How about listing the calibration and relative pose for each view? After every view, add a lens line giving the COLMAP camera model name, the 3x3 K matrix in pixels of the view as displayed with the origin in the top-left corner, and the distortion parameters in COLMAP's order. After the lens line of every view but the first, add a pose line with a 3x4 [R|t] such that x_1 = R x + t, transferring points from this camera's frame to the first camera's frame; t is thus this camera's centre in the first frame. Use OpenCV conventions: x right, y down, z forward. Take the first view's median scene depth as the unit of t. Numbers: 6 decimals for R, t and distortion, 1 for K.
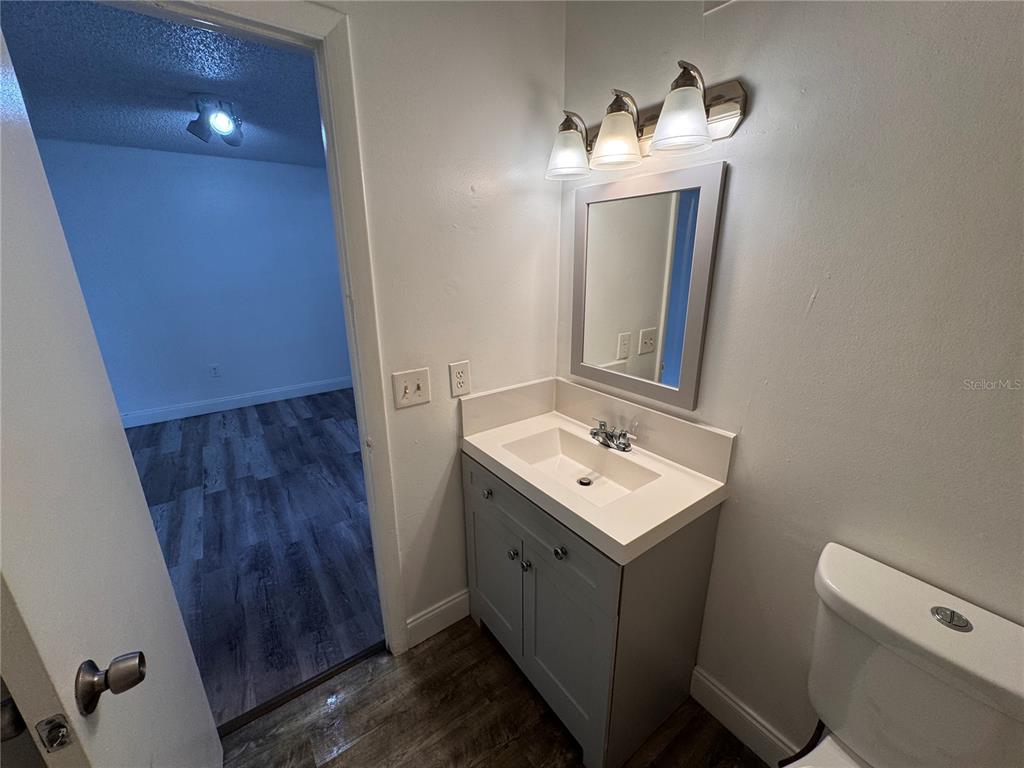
lens RADIAL K [[409.6, 0, 511.9], [0, 409.6, 383.0], [0, 0, 1]] dist [-0.000933, 0.000076]
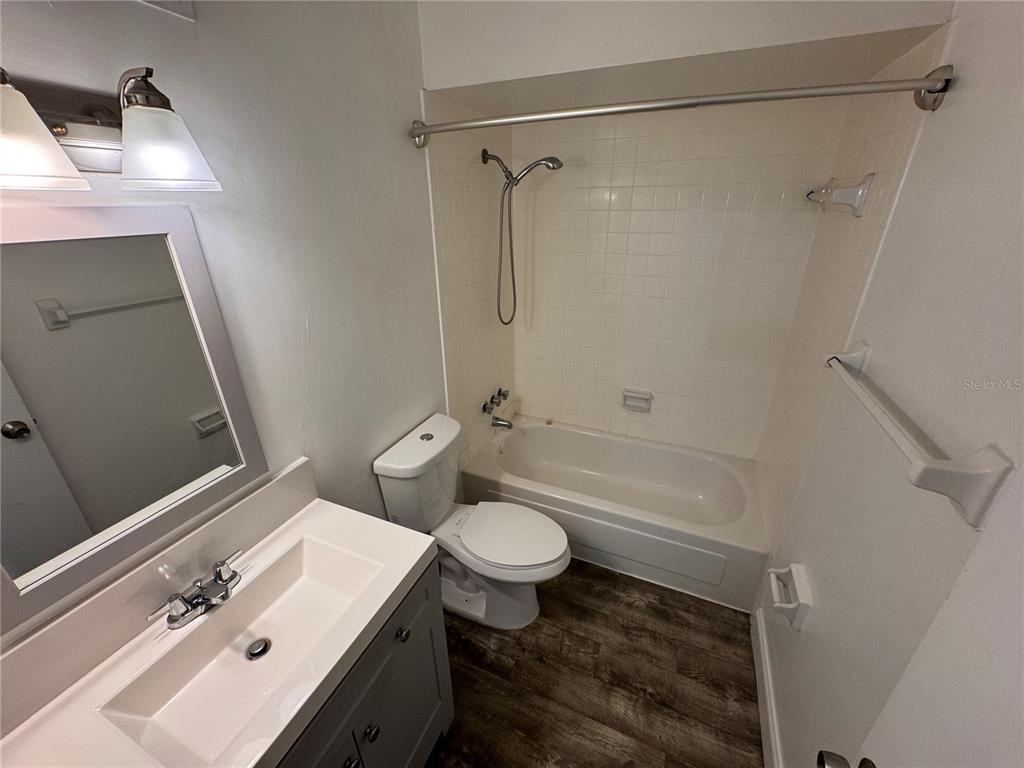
lens RADIAL K [[409.6, 0, 511.9], [0, 409.6, 383.0], [0, 0, 1]] dist [-0.000933, 0.000076]
pose [[-0.509493, -0.337964, 0.791326, -0.254844], [0.269974, 0.810418, 0.519940, -0.214625], [-0.817026, 0.478543, -0.321660, 0.383433]]
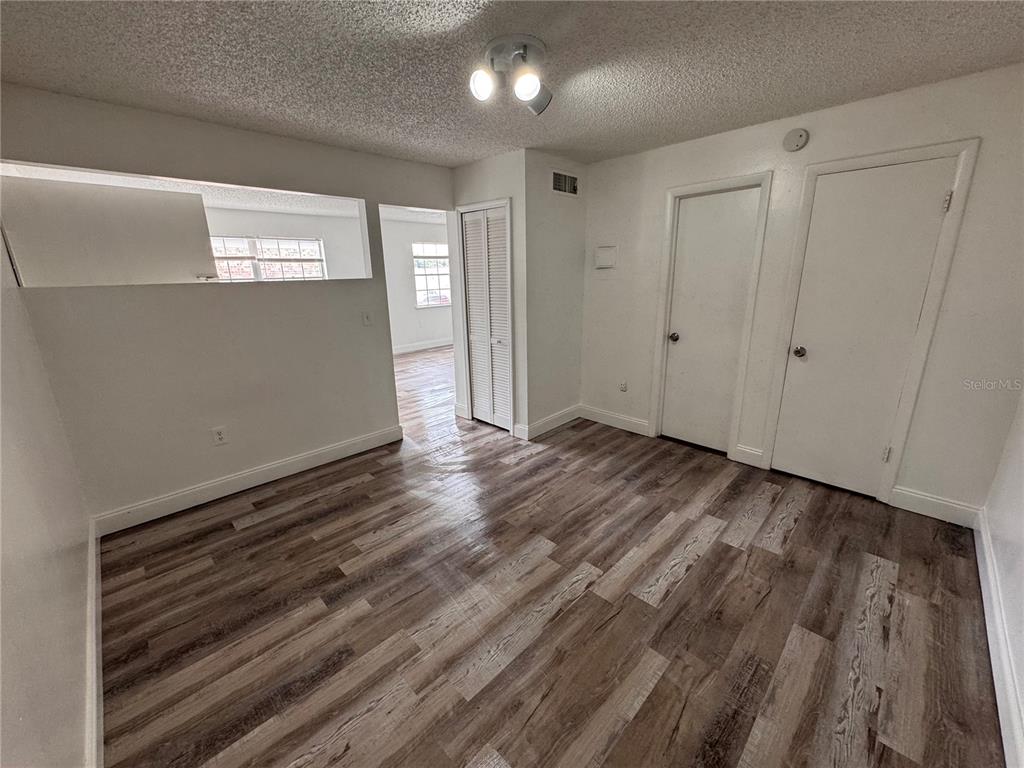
lens RADIAL K [[409.1, 0, 512.1], [0, 409.1, 382.8], [0, 0, 1]] dist [-0.000704, 0.000211]
pose [[-0.159768, -0.248150, 0.955456, -1.526405], [0.311037, 0.905934, 0.287298, -0.354569], [-0.936873, 0.343083, -0.067555, 1.224891]]
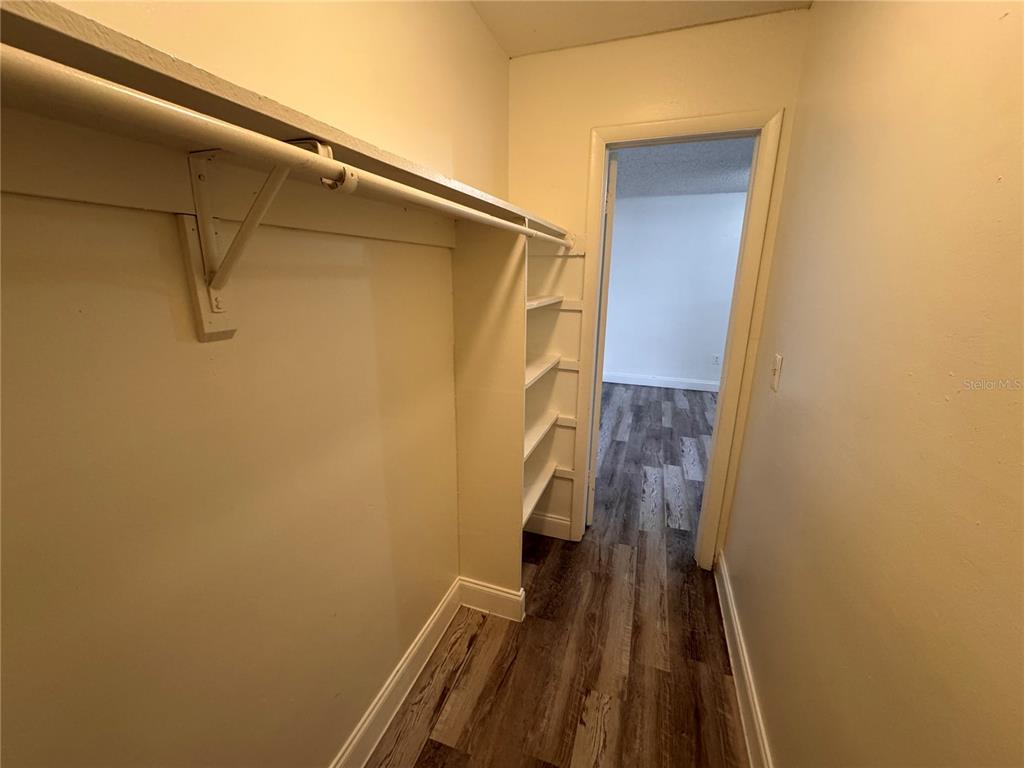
lens RADIAL K [[407.3, 0, 512.0], [0, 407.3, 382.9], [0, 0, 1]] dist [-0.001514, -0.000102]
pose [[0.572161, 0.221993, -0.789526, -0.124345], [-0.254259, 0.963253, 0.086582, 0.155392], [0.779733, 0.151205, 0.607579, -0.431343]]
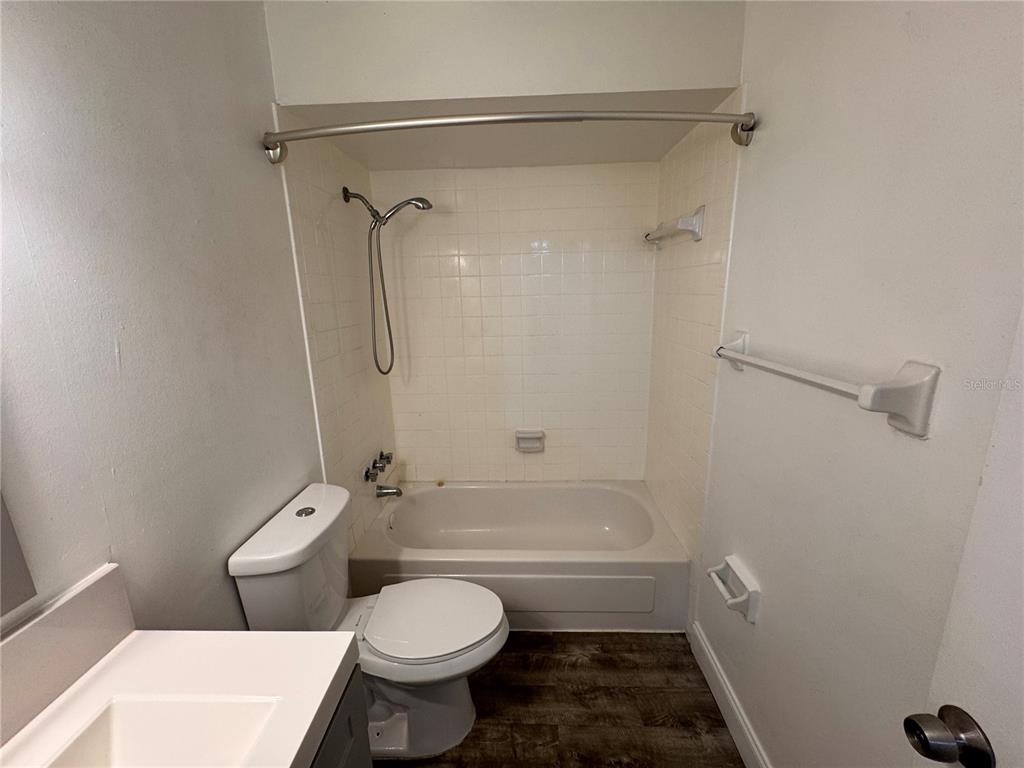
lens RADIAL K [[409.6, 0, 511.9], [0, 409.6, 383.0], [0, 0, 1]] dist [-0.000933, 0.000076]
pose [[-0.789751, -0.118699, 0.601834, -0.168463], [0.207994, 0.871166, 0.444756, -0.140825], [-0.577090, 0.476424, -0.663316, 0.439133]]
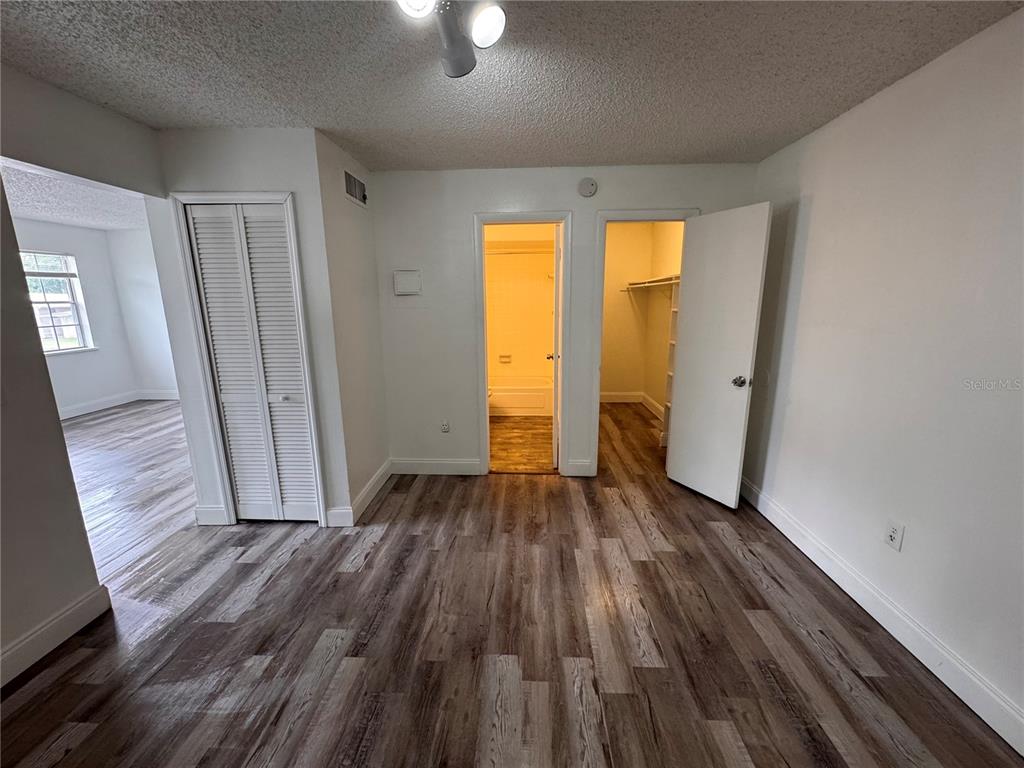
lens RADIAL K [[409.6, 0, 511.9], [0, 409.6, 383.0], [0, 0, 1]] dist [-0.000933, 0.000076]
pose [[-0.787080, -0.113076, 0.606398, -1.105223], [0.194749, 0.887224, 0.418219, -0.428341], [-0.585301, 0.447267, -0.676295, 1.464420]]
